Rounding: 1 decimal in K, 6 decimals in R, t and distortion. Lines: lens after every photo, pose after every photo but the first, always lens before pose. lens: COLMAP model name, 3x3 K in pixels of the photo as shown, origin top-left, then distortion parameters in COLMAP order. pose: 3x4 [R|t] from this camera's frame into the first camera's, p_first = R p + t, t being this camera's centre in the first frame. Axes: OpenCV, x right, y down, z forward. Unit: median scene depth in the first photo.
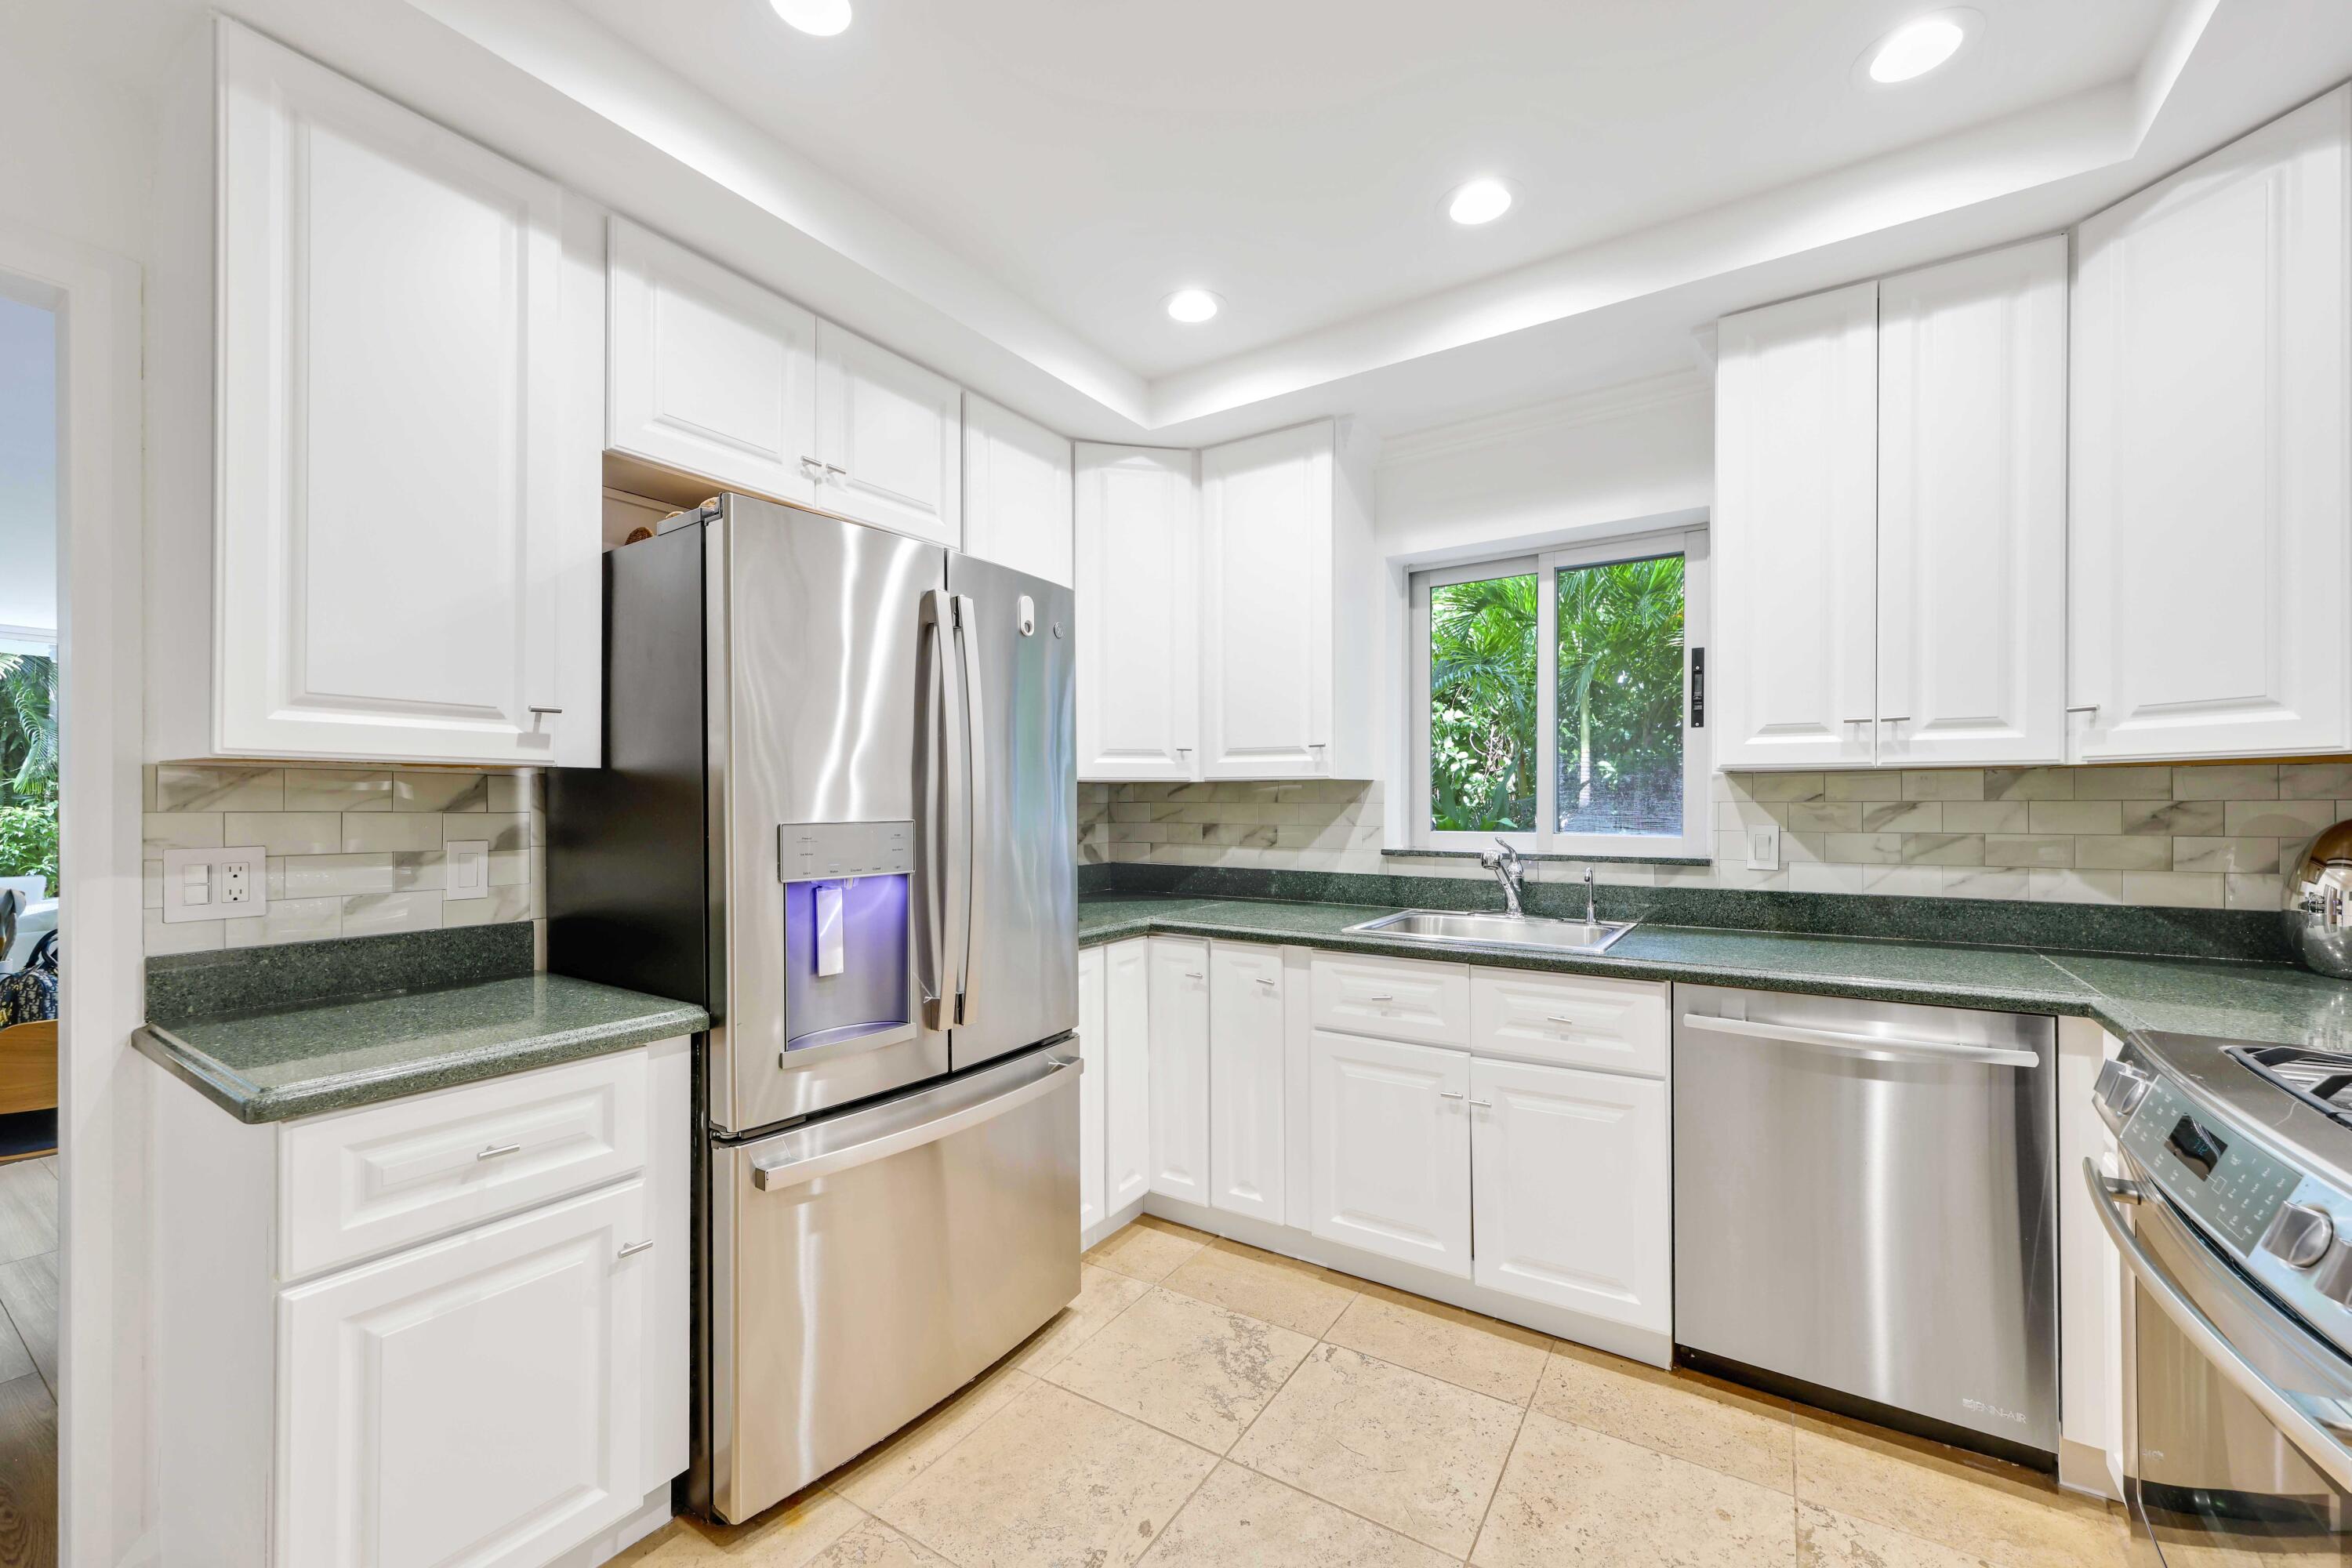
lens RADIAL K [[939.0, 0, 1163.5], [0, 939.0, 800.7], [0, 0, 1]] dist [0.002336, -0.000079]
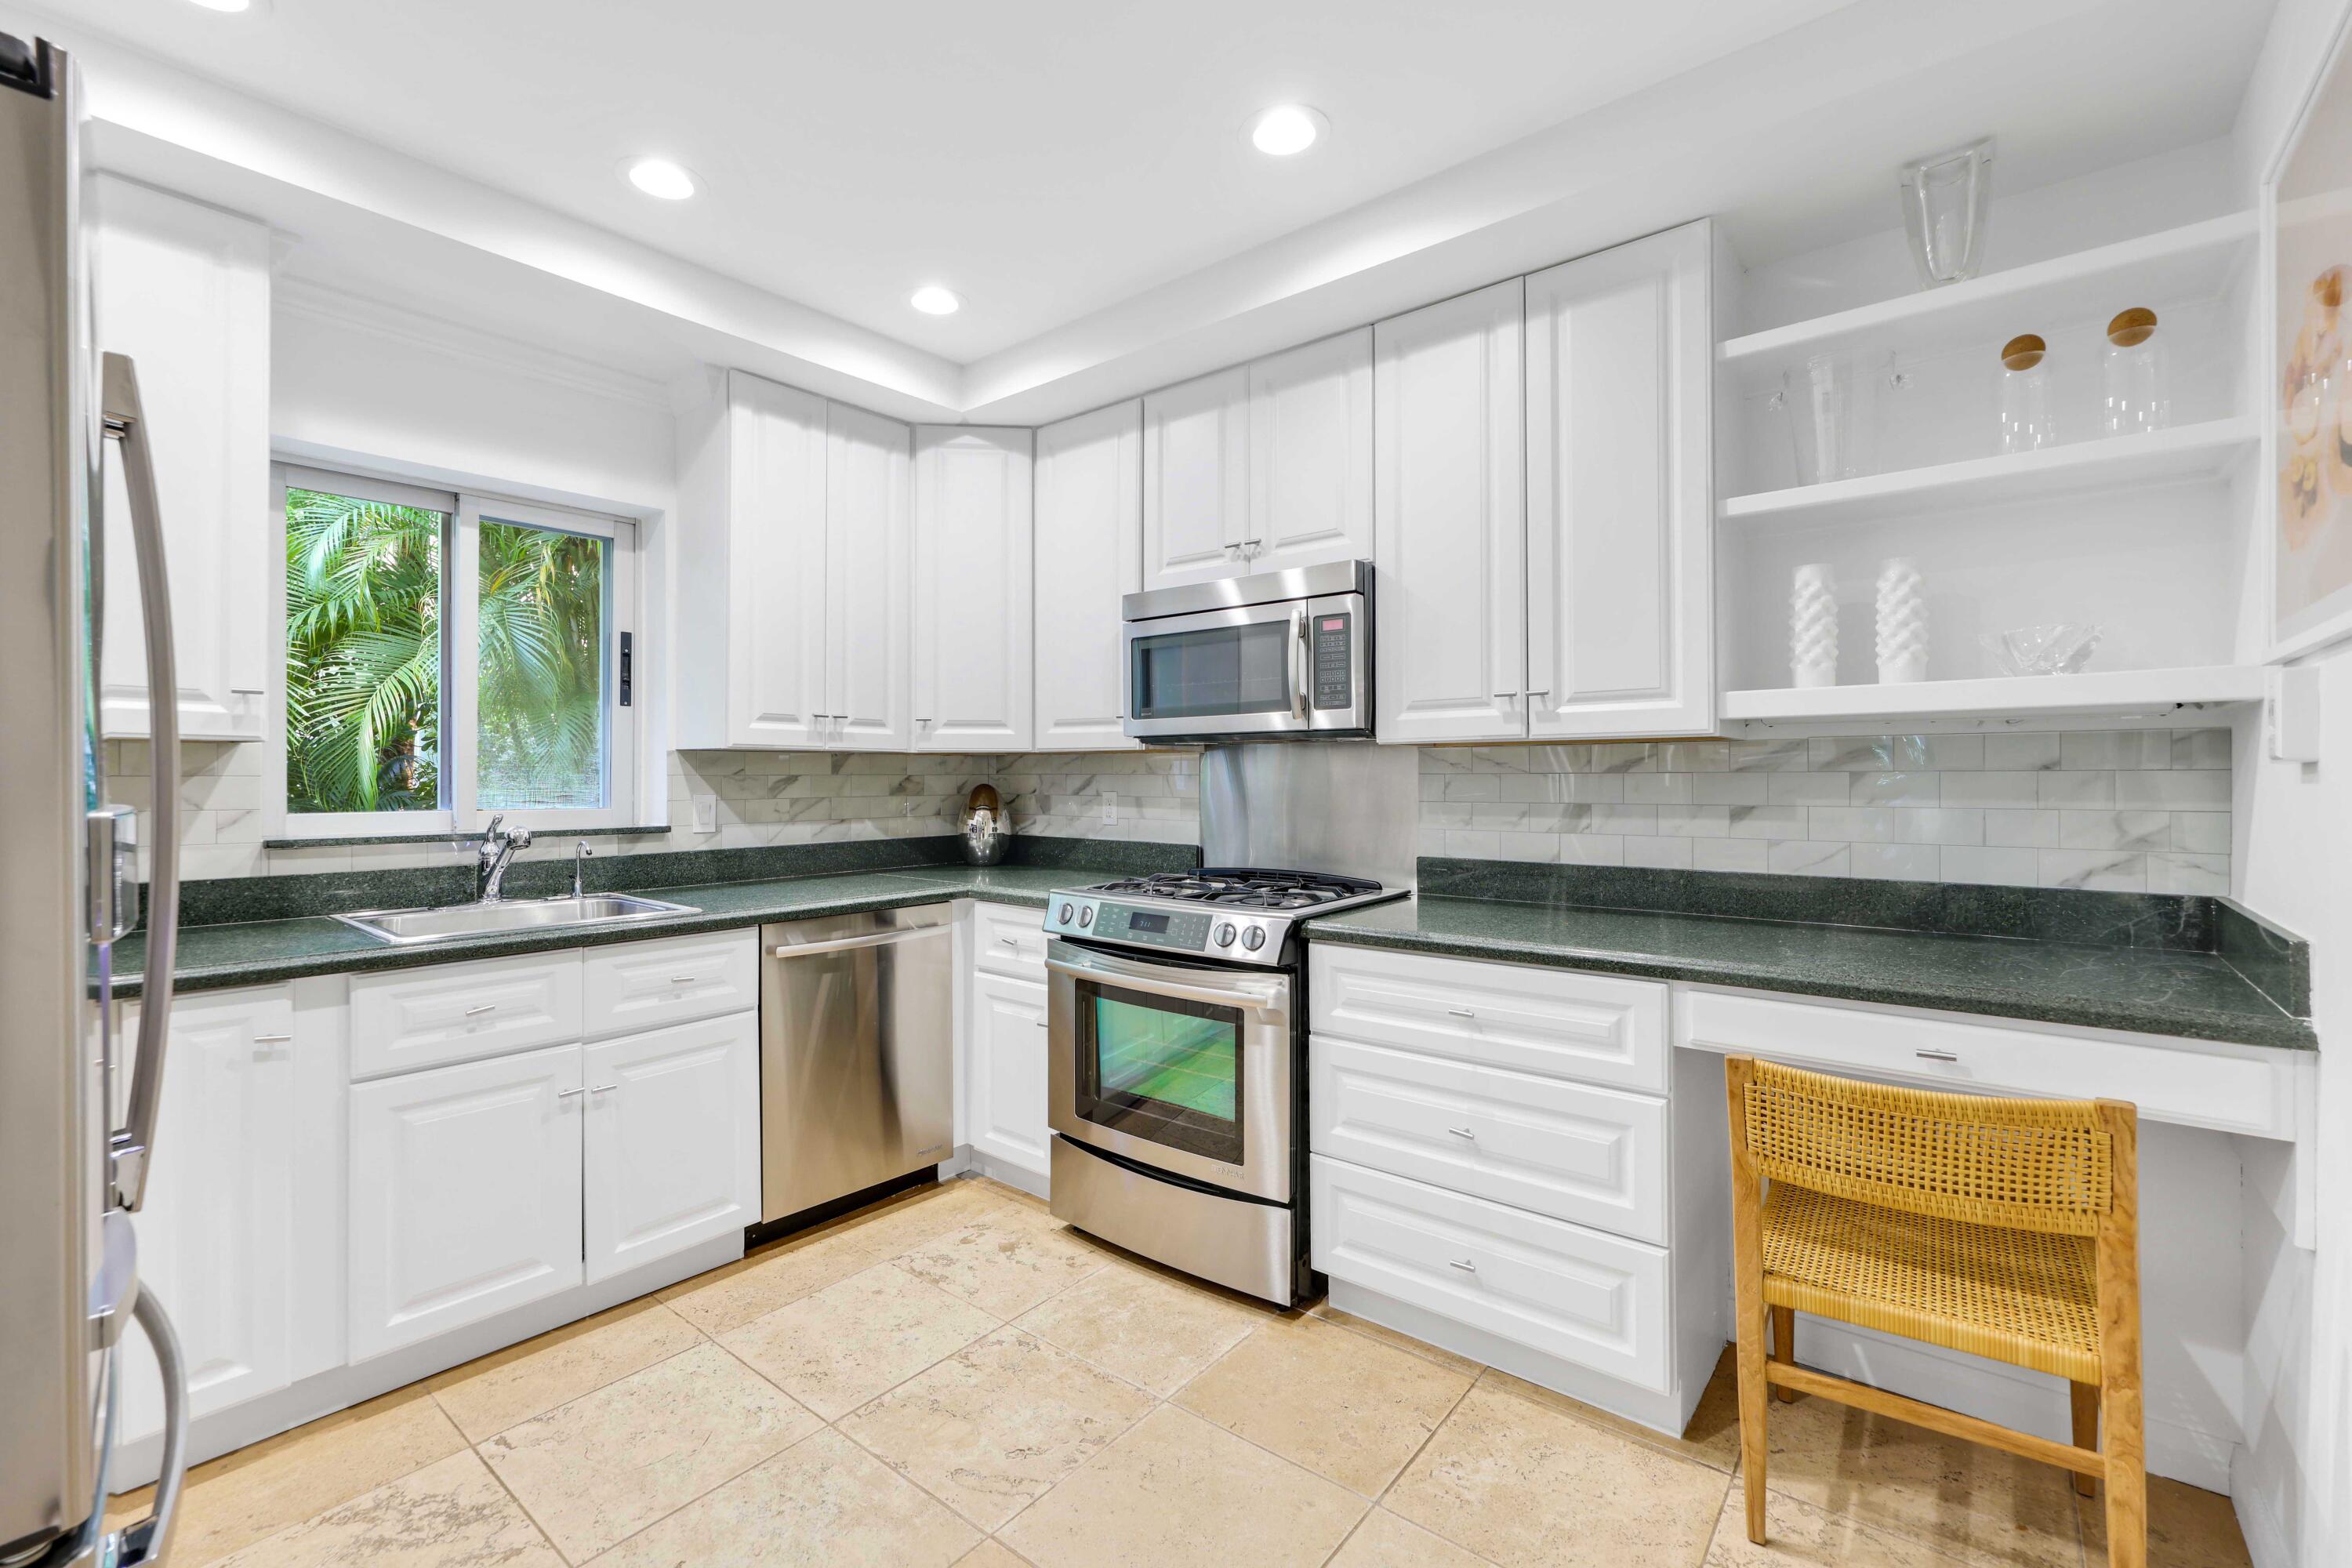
lens RADIAL K [[1000.6, 0, 1164.3], [0, 1000.6, 775.3], [0, 0, 1]] dist [-0.000333, 0.000059]
pose [[0.107051, 0.004173, 0.994245, -0.606741], [0.000672, 0.999991, -0.004270, 0.007614], [-0.994253, 0.001125, 0.107047, 0.316627]]
